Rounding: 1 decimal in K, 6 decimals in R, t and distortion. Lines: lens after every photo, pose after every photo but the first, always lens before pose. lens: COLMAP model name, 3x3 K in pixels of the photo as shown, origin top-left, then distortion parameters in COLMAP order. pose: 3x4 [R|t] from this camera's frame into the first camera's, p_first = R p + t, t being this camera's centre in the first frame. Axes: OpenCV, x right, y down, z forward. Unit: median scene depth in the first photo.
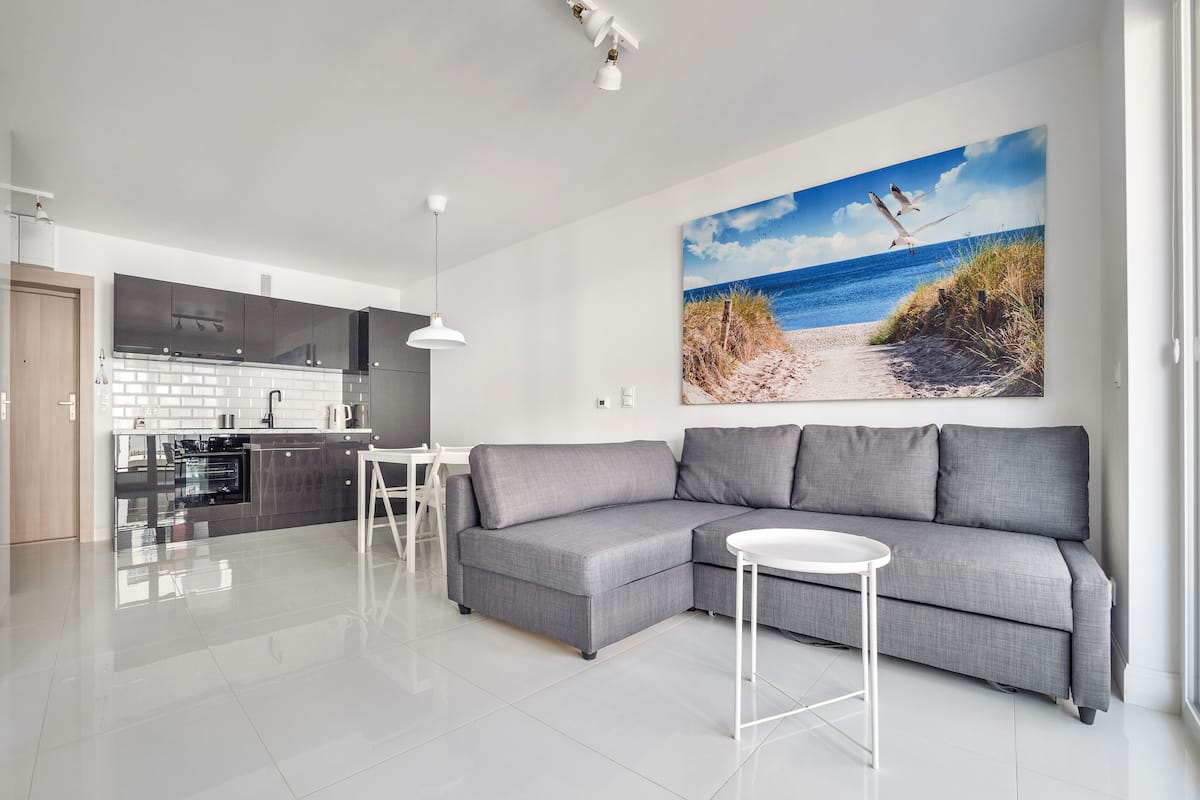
lens RADIAL K [[558.2, 0, 600.1], [0, 558.2, 426.6], [0, 0, 1]] dist [0.000525, -0.000131]
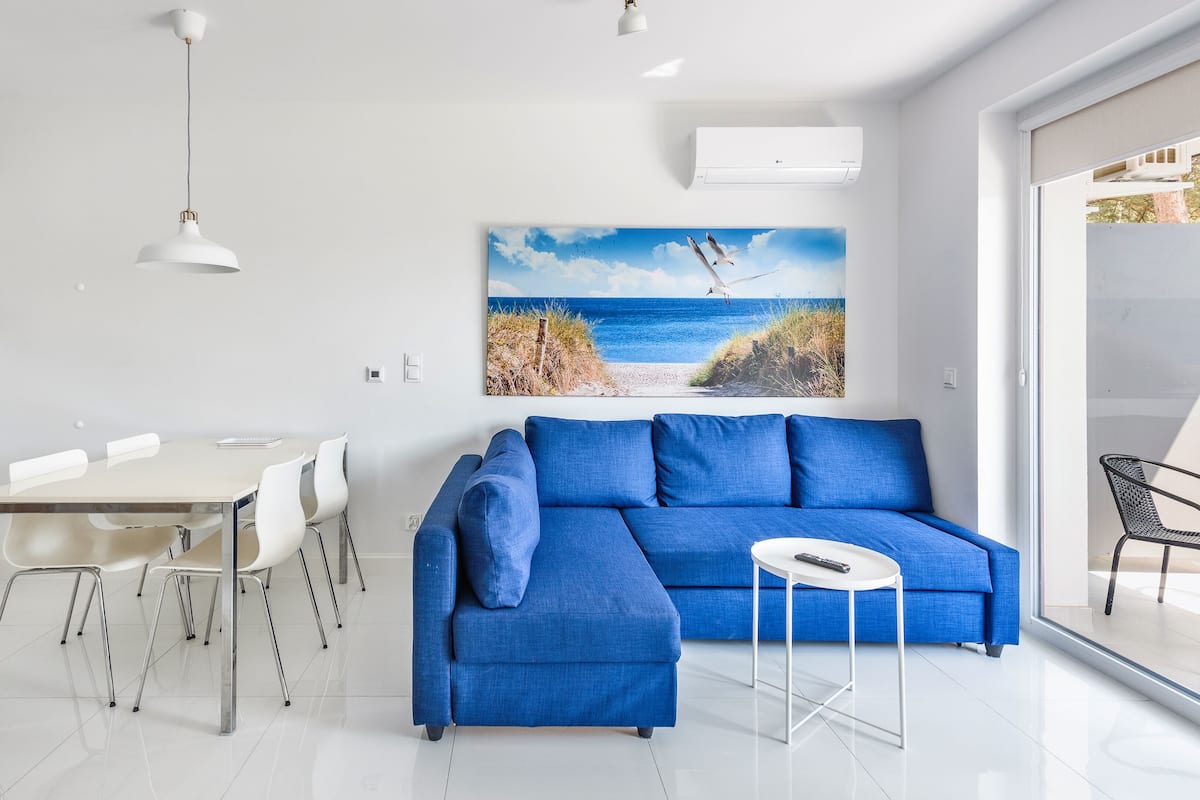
lens RADIAL K [[568.3, 0, 600.0], [0, 568.3, 473.0], [0, 0, 1]] dist [-0.001326, 0.000034]
pose [[0.763584, 0.006185, 0.645679, -0.296032], [-0.005535, 0.999980, -0.003032, 0.015514], [-0.645685, -0.001258, 0.763603, 0.305549]]
